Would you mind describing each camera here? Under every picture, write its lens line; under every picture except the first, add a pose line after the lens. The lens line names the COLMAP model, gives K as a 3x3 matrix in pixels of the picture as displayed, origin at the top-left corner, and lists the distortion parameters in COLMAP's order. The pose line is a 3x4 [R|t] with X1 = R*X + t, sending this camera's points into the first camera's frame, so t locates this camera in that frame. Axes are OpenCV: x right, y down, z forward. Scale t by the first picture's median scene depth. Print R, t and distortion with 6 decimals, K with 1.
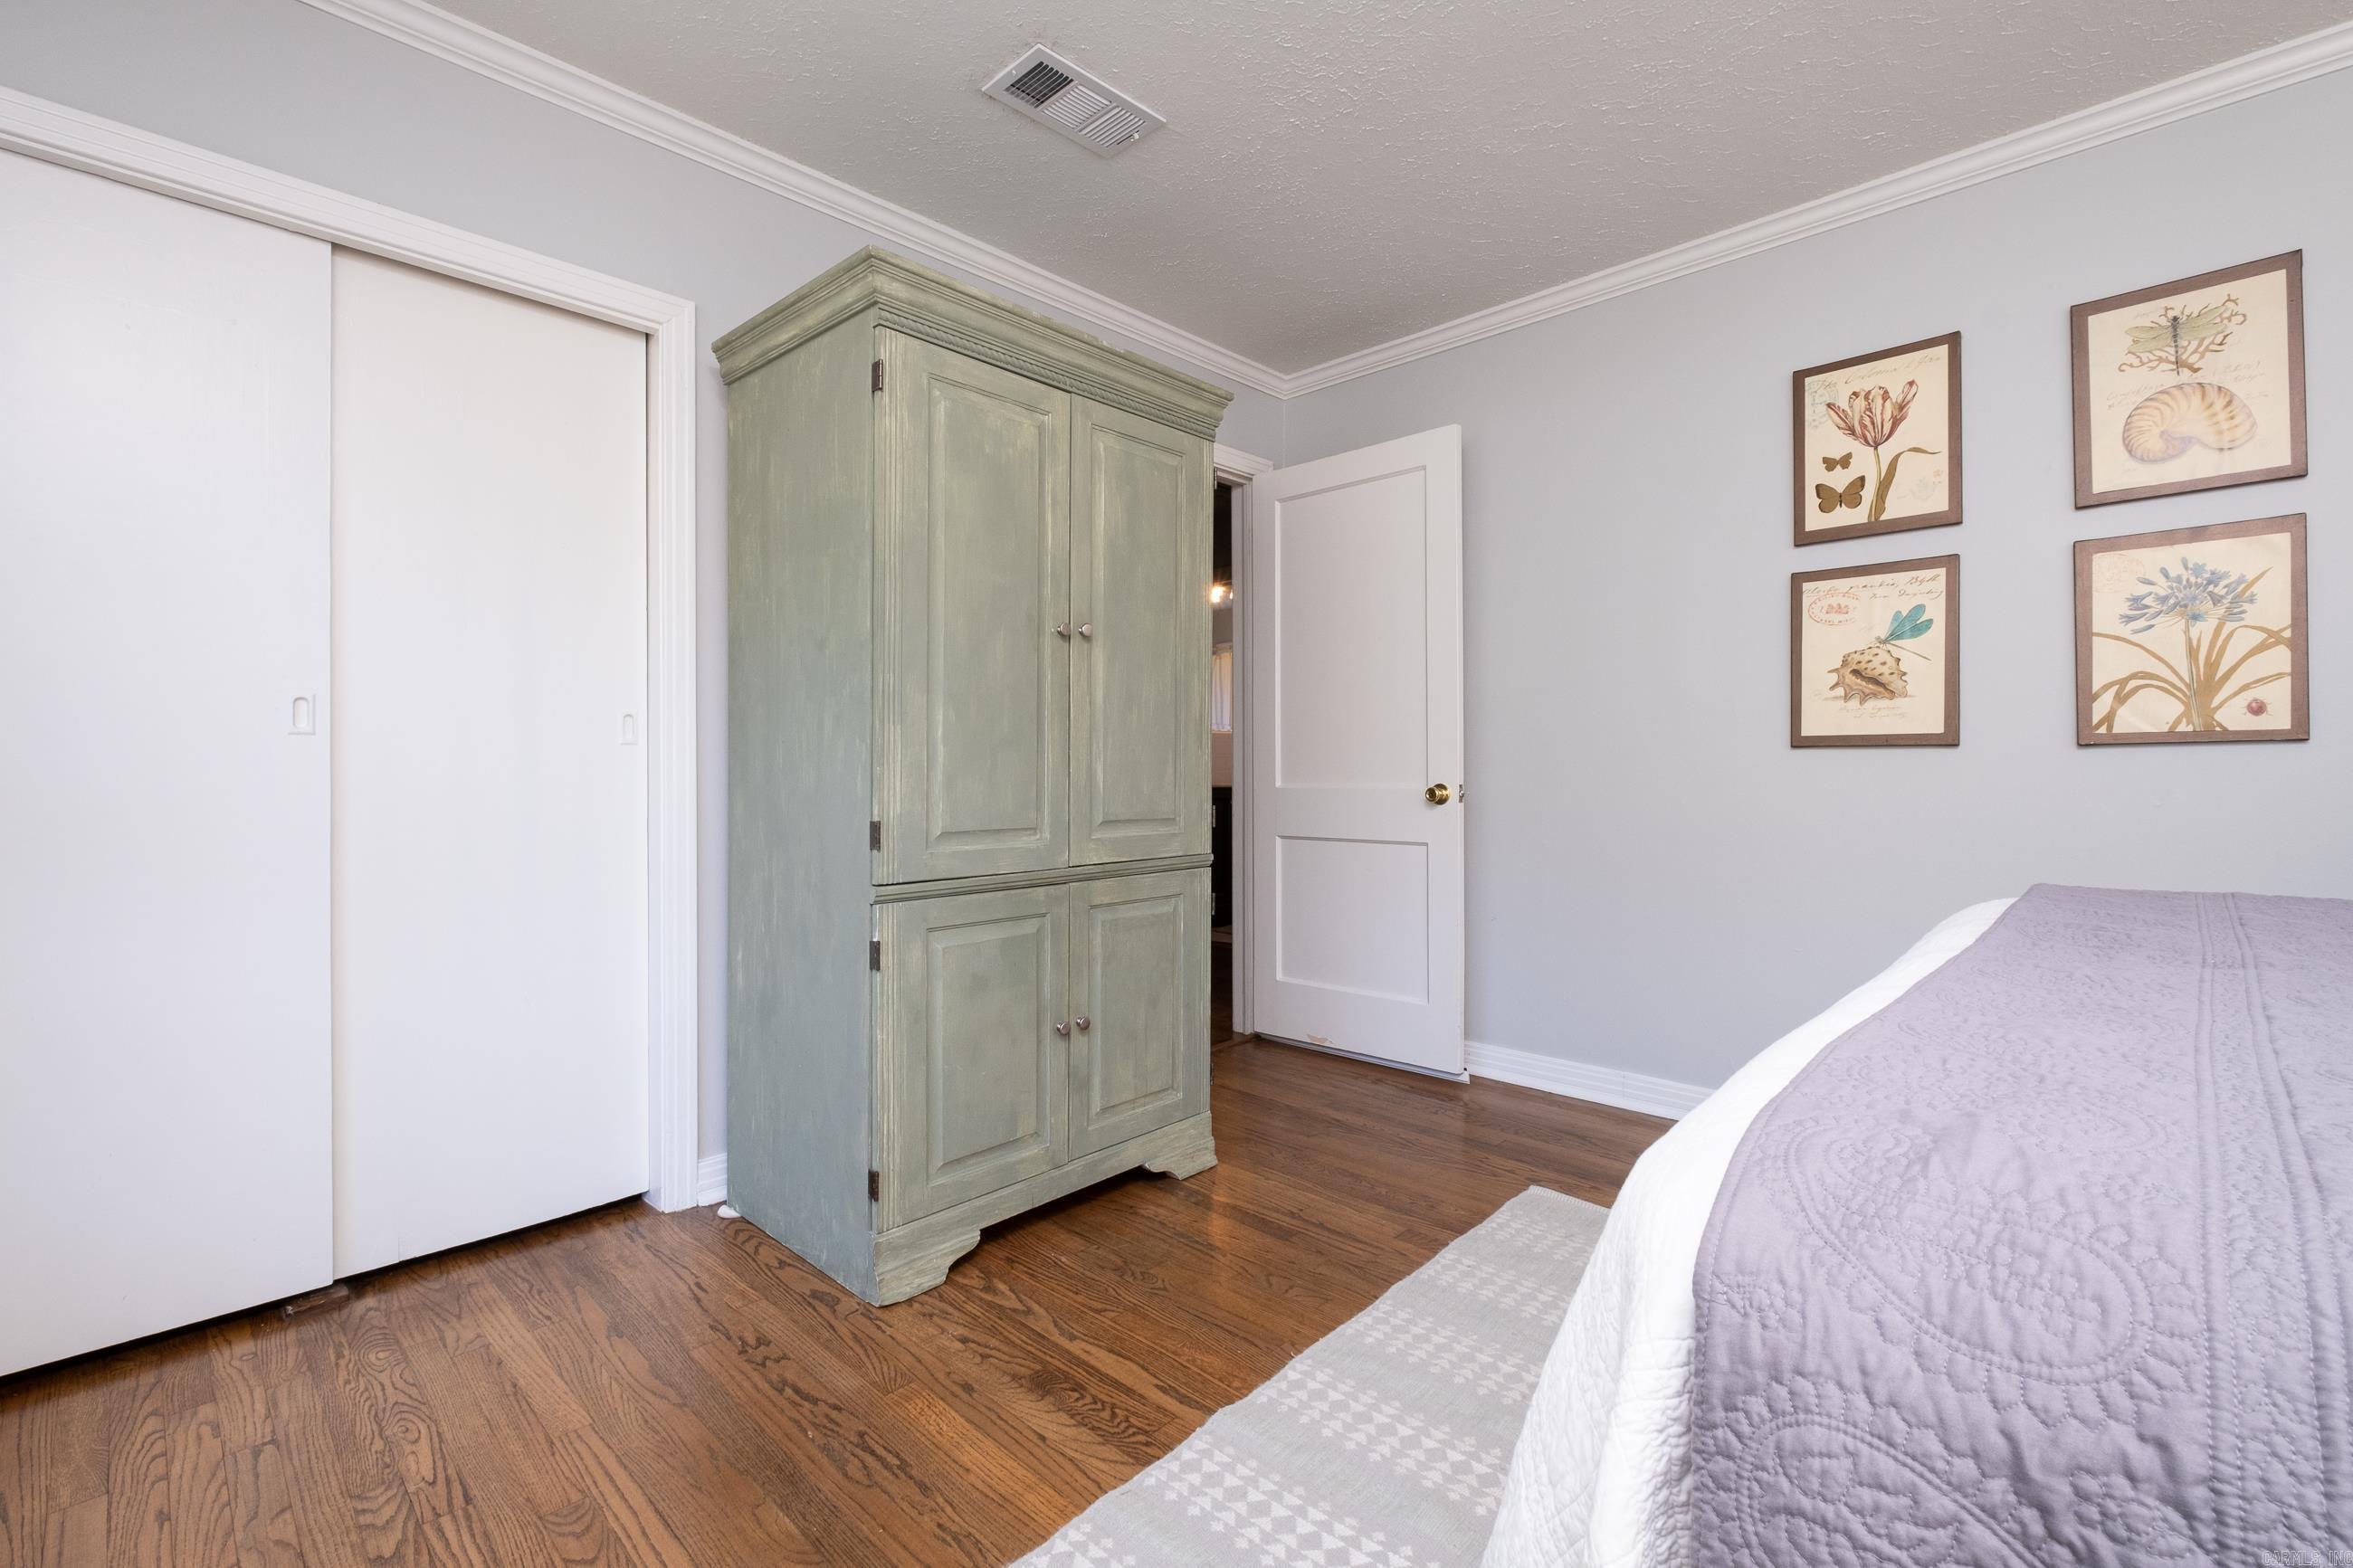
lens RADIAL K [[1025.2, 0, 1176.5], [0, 1025.2, 784.0], [0, 0, 1]] dist [-0.002379, 0.000120]
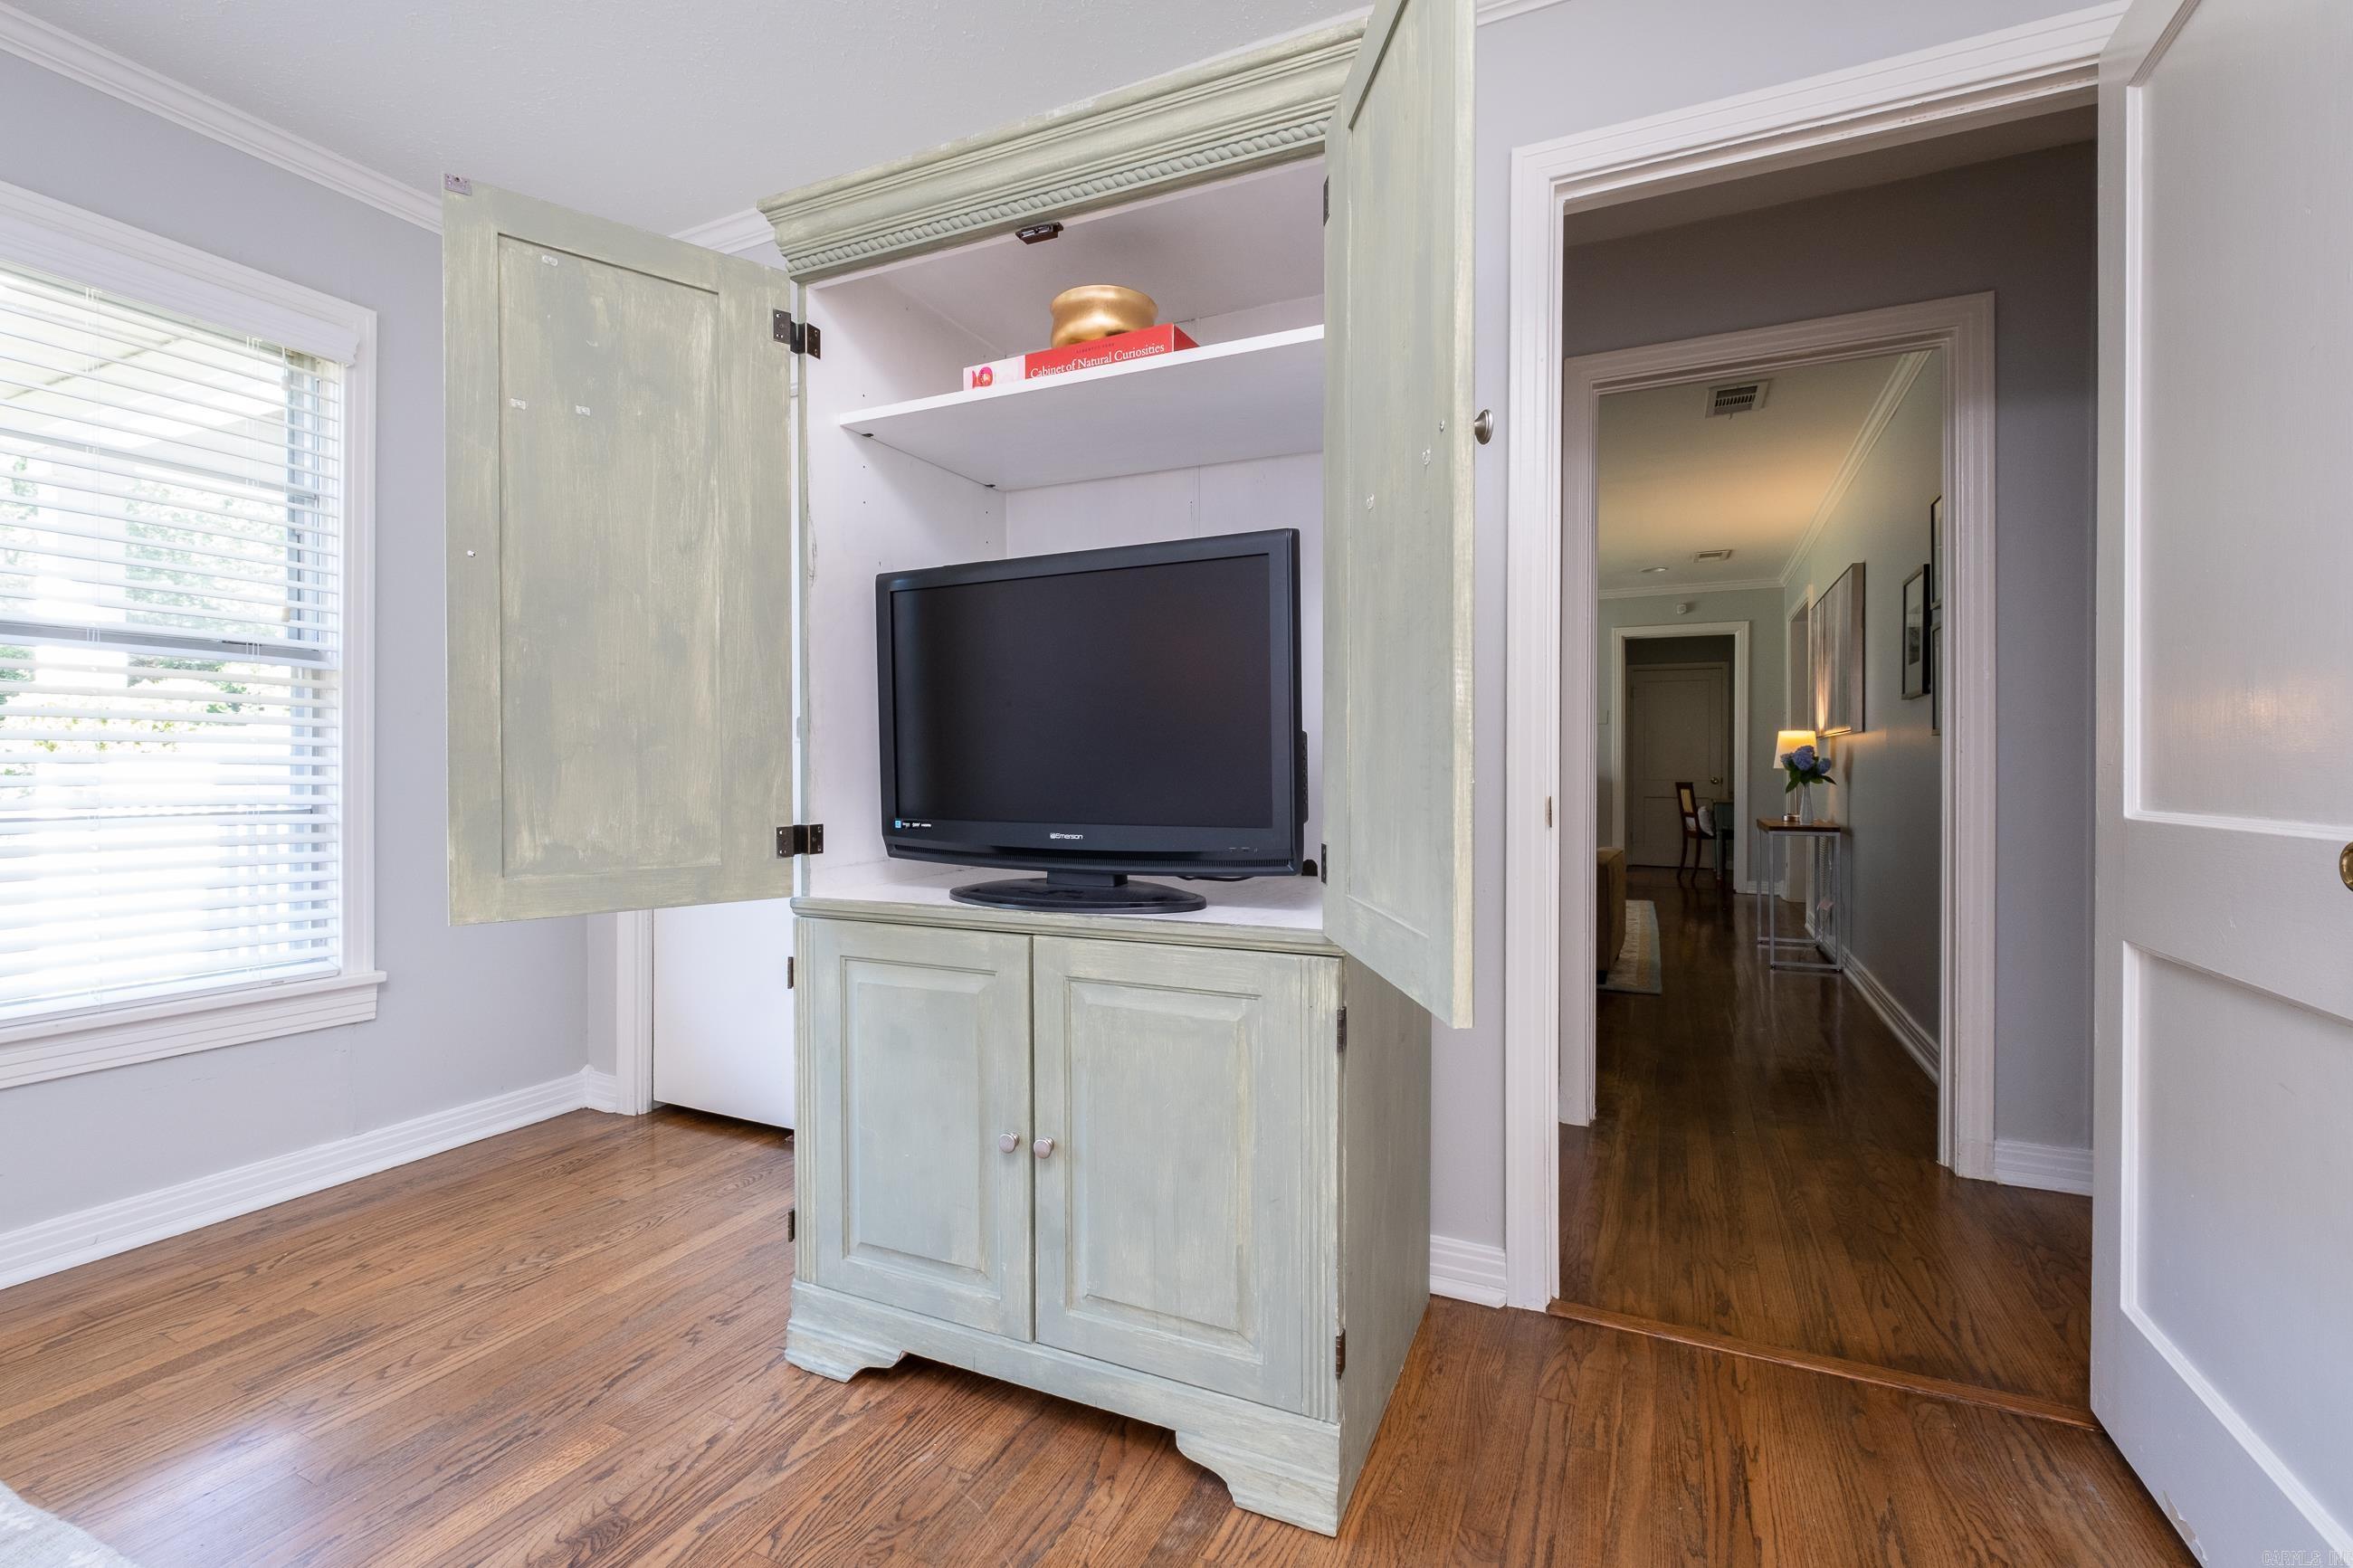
lens RADIAL K [[1037.3, 0, 1172.5], [0, 1037.3, 770.9], [0, 0, 1]] dist [-0.003931, -0.000466]
pose [[0.320091, 0.009193, -0.947342, 0.656112], [-0.015212, 0.999874, 0.004563, -0.020179], [0.947265, 0.012950, 0.320191, 0.978815]]
